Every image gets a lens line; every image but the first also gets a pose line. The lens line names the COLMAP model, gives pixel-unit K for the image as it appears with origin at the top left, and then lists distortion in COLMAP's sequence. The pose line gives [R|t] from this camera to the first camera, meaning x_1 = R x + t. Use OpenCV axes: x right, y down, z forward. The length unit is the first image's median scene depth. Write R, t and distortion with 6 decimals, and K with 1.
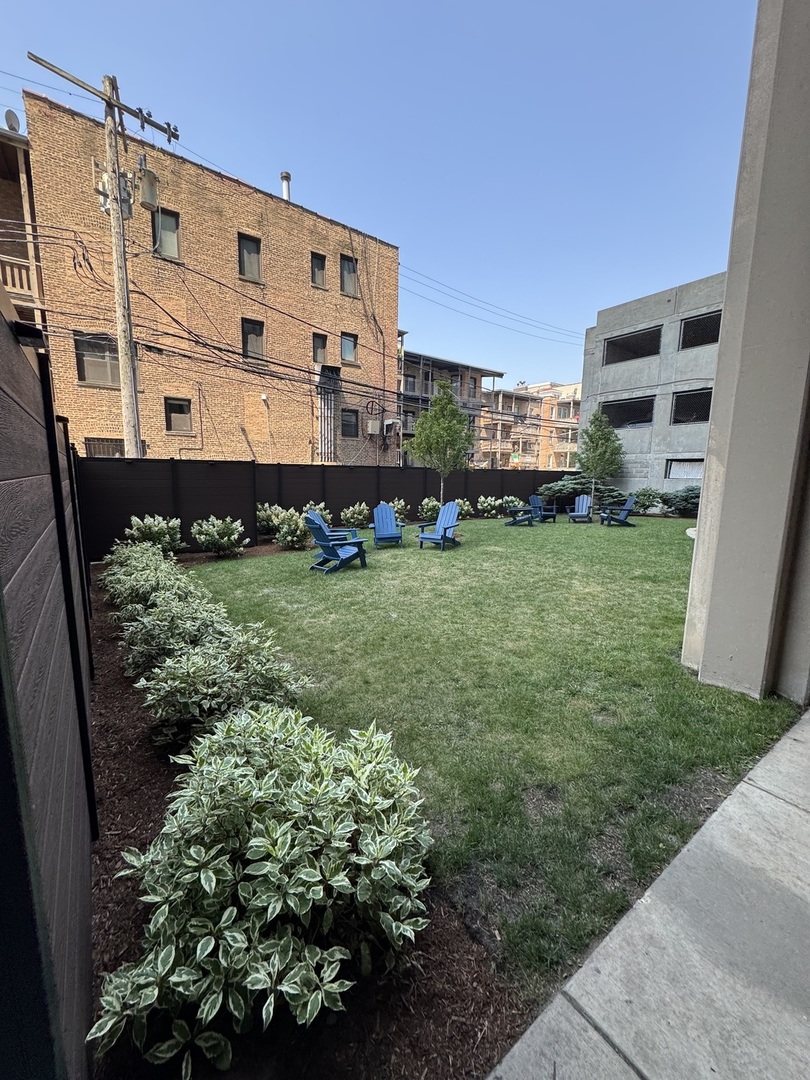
lens RADIAL K [[432.2, 0, 406.0], [0, 432.2, 539.4], [0, 0, 1]] dist [-0.002347, 0.000616]
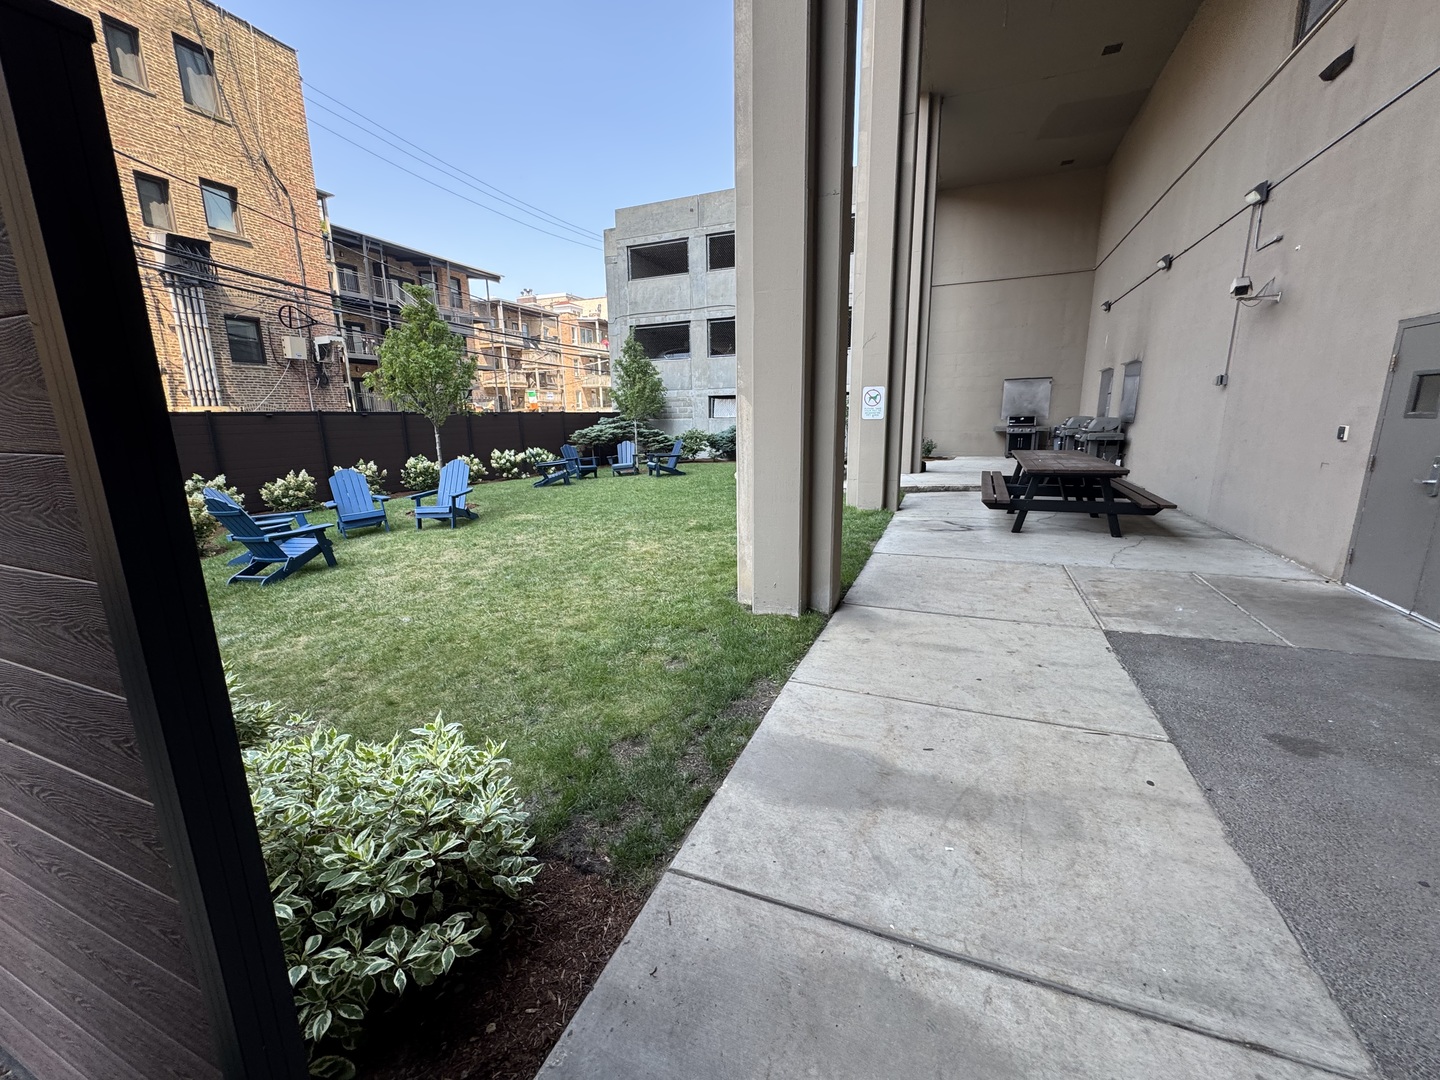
lens RADIAL K [[576.3, 0, 720.0], [0, 576.3, 540.0], [0, 0, 1]] dist [-0.002347, 0.000616]
pose [[0.851600, -0.136030, 0.506234, -0.018118], [0.105467, 0.990457, 0.088726, 0.004946], [-0.513472, -0.022168, 0.857820, -0.037839]]
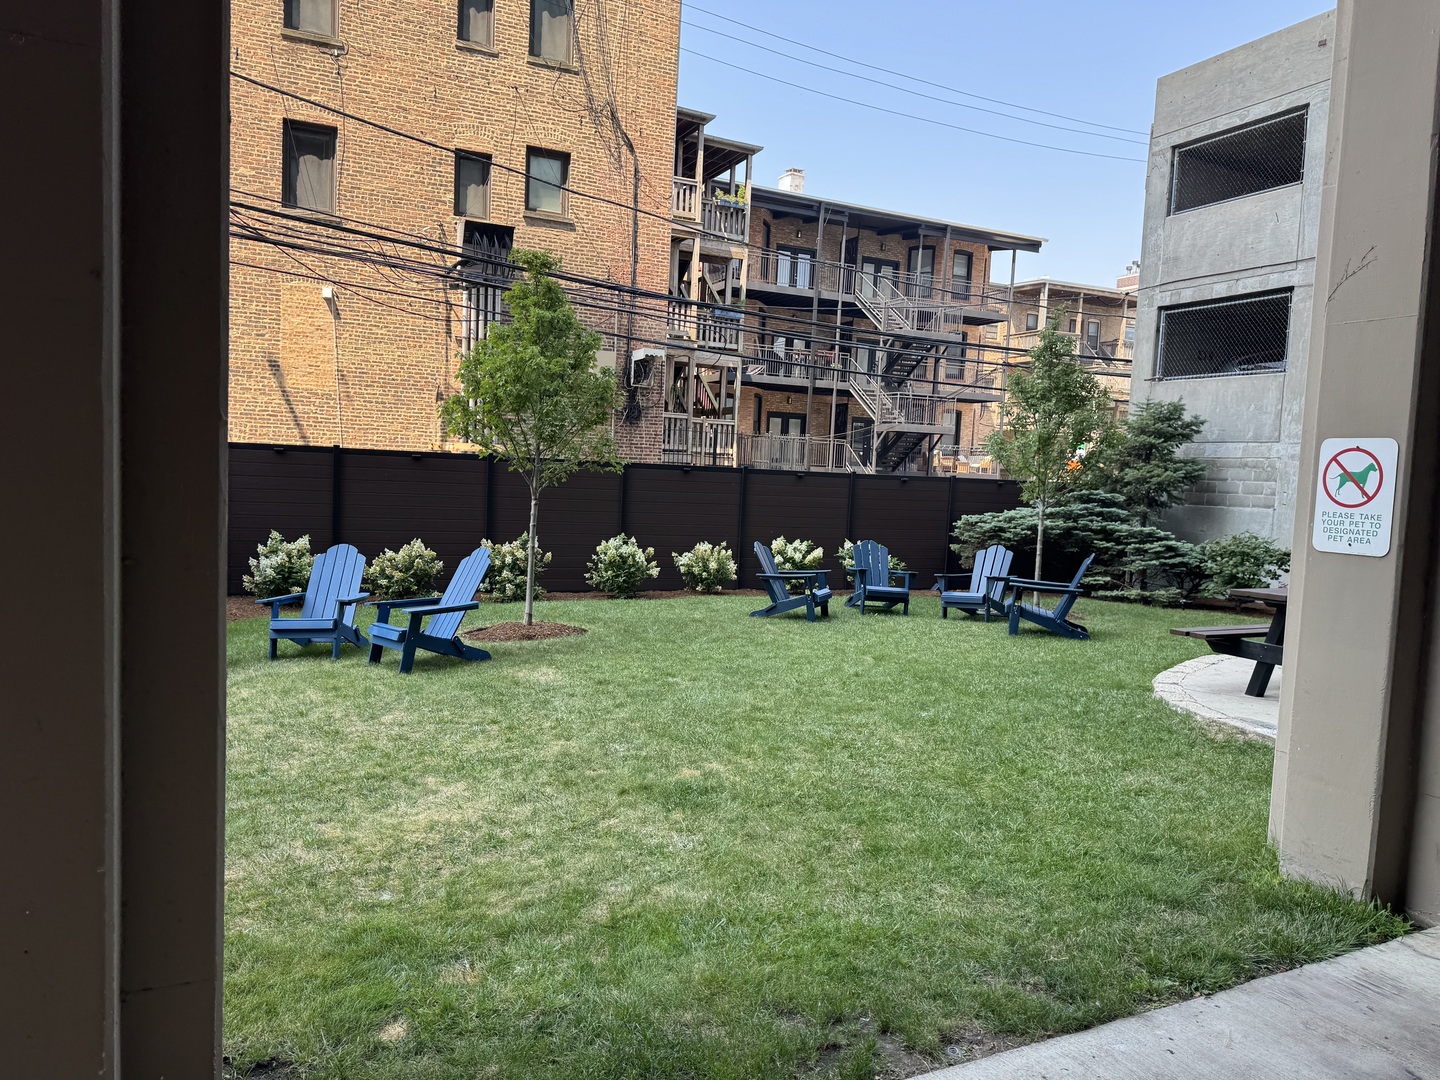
lens RADIAL K [[1012.9, 0, 725.1], [0, 1012.9, 542.3], [0, 0, 1]] dist [0.065647, -0.077025]
pose [[0.983472, 0.043245, -0.175819, 0.352002], [-0.058232, 0.995012, -0.080998, -0.021166], [0.171440, 0.089897, 0.981085, 0.091888]]
